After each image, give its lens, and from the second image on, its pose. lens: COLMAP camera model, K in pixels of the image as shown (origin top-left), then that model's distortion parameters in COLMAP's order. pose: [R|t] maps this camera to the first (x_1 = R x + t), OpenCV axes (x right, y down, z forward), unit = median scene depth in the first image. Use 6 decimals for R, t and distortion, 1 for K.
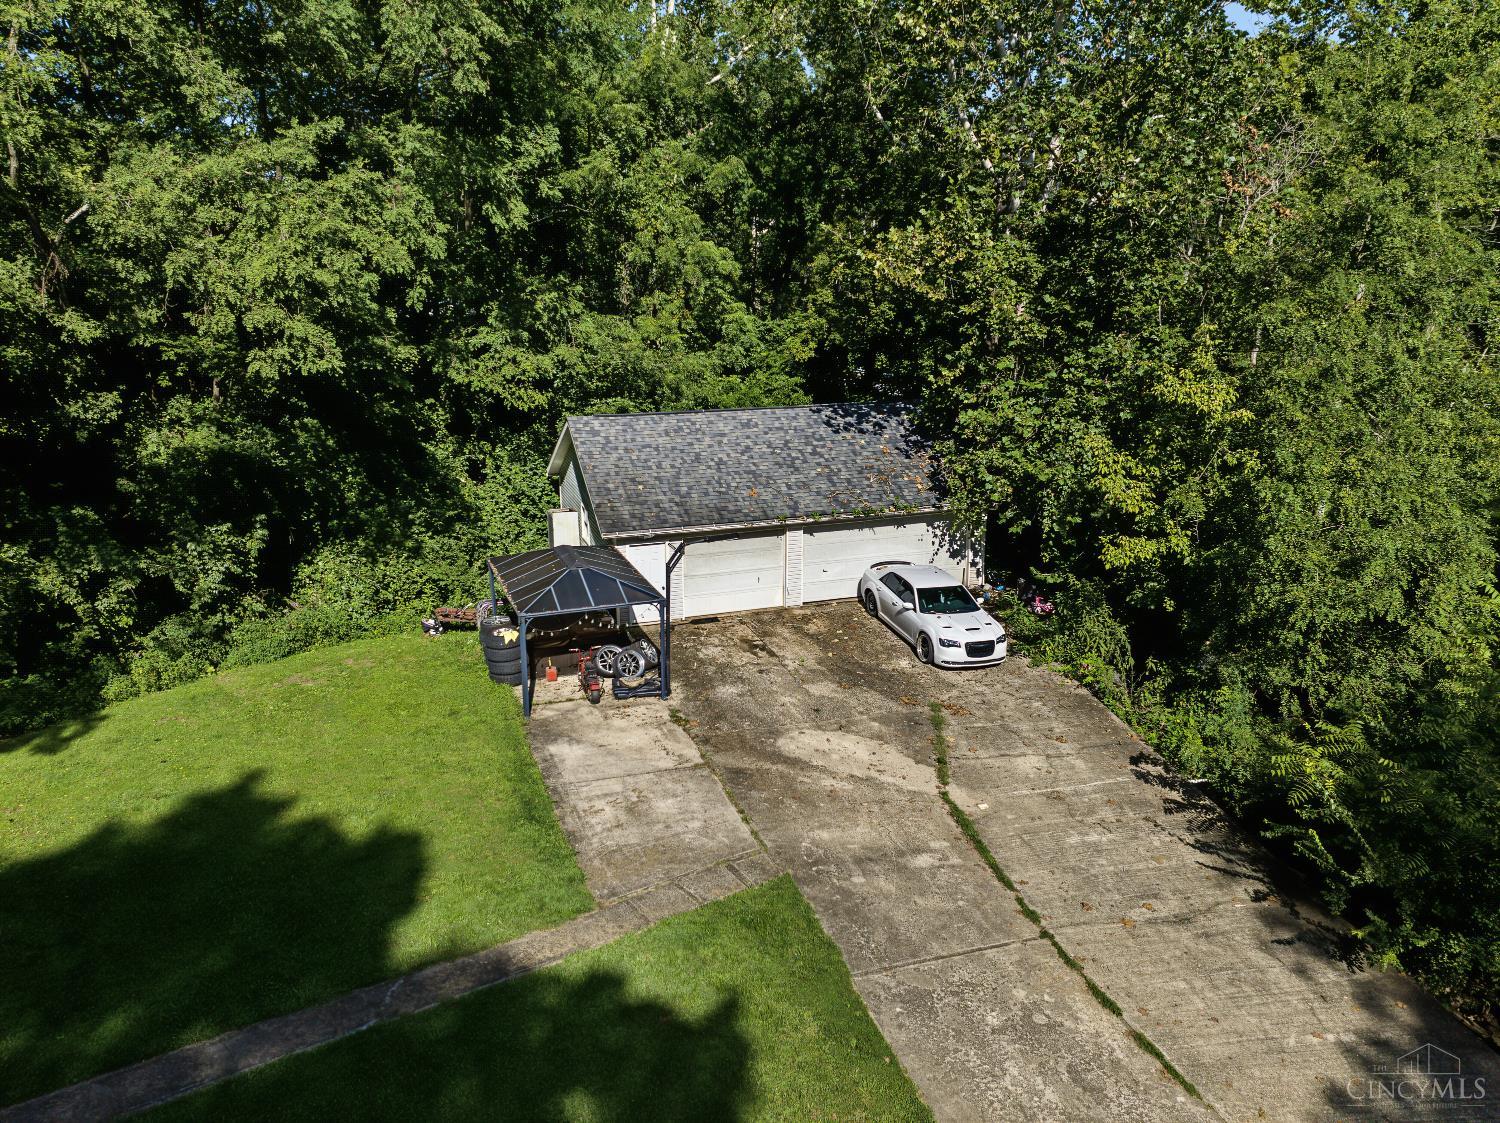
lens RADIAL K [[1060.7, 0, 755.4], [0, 1060.7, 557.6], [0, 0, 1]] dist [-0.042871, 0.005358]
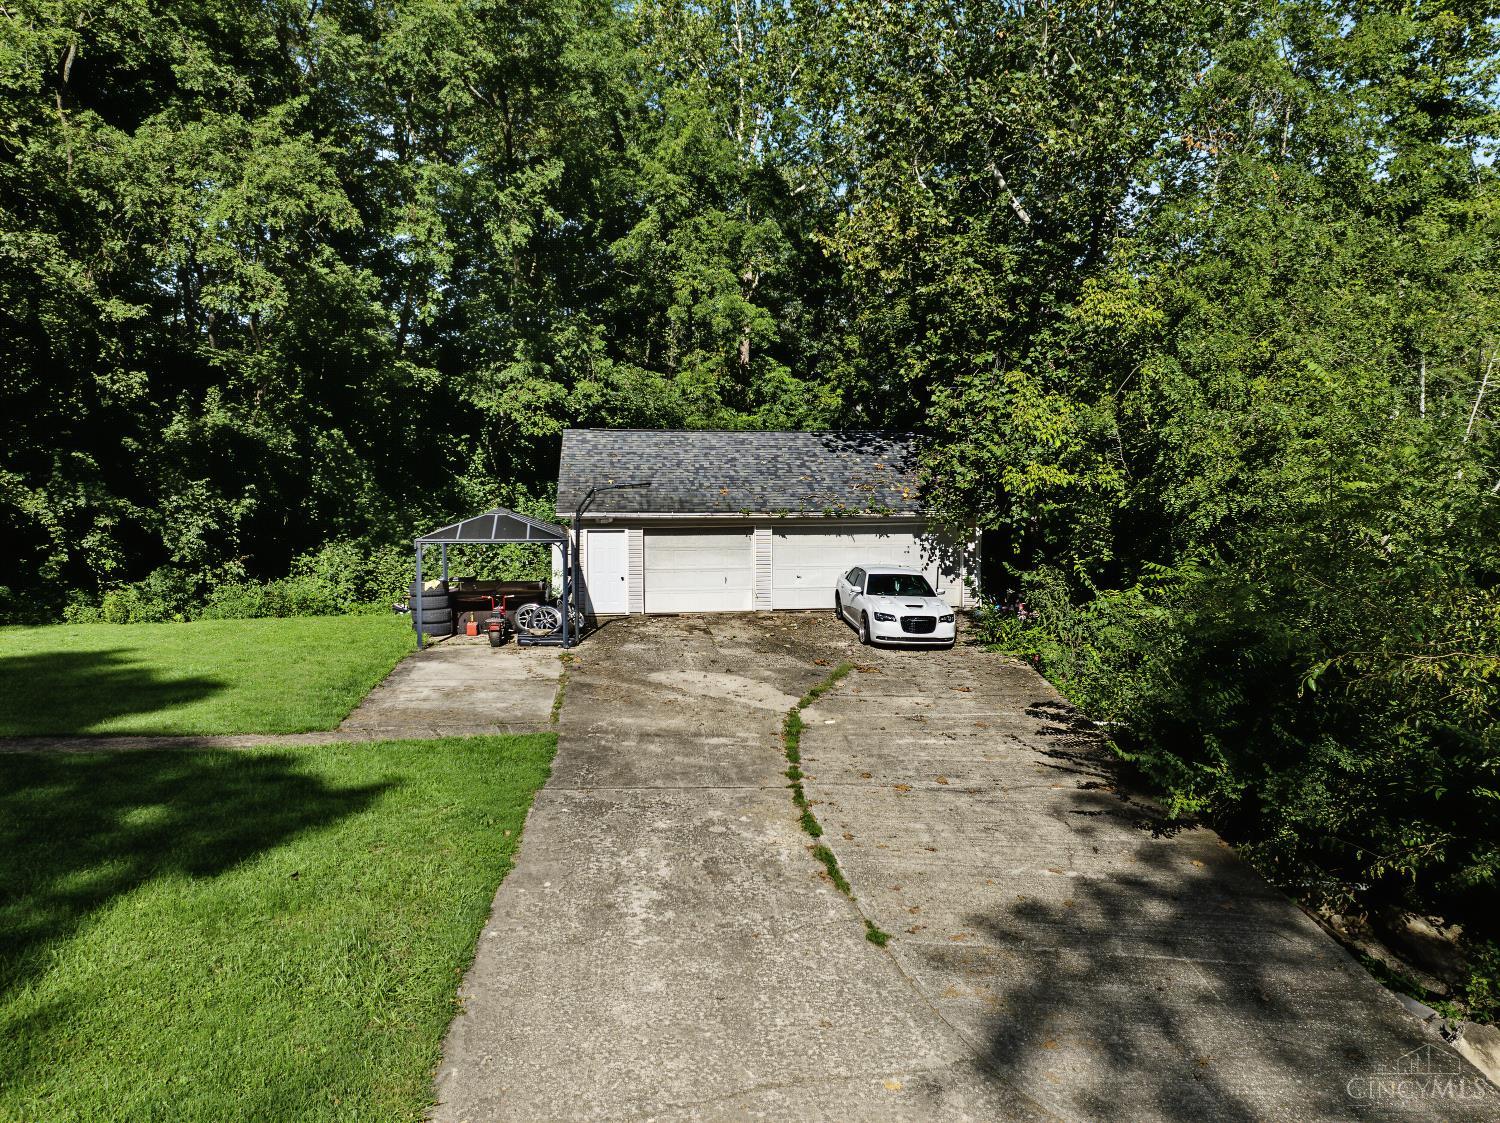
lens RADIAL K [[1060.7, 0, 755.4], [0, 1060.7, 557.6], [0, 0, 1]] dist [-0.042871, 0.005358]
pose [[0.979244, 0.015553, -0.202085, 0.242287], [-0.055536, 0.979483, -0.193724, 0.201363], [0.194926, 0.200926, 0.960017, 0.077431]]
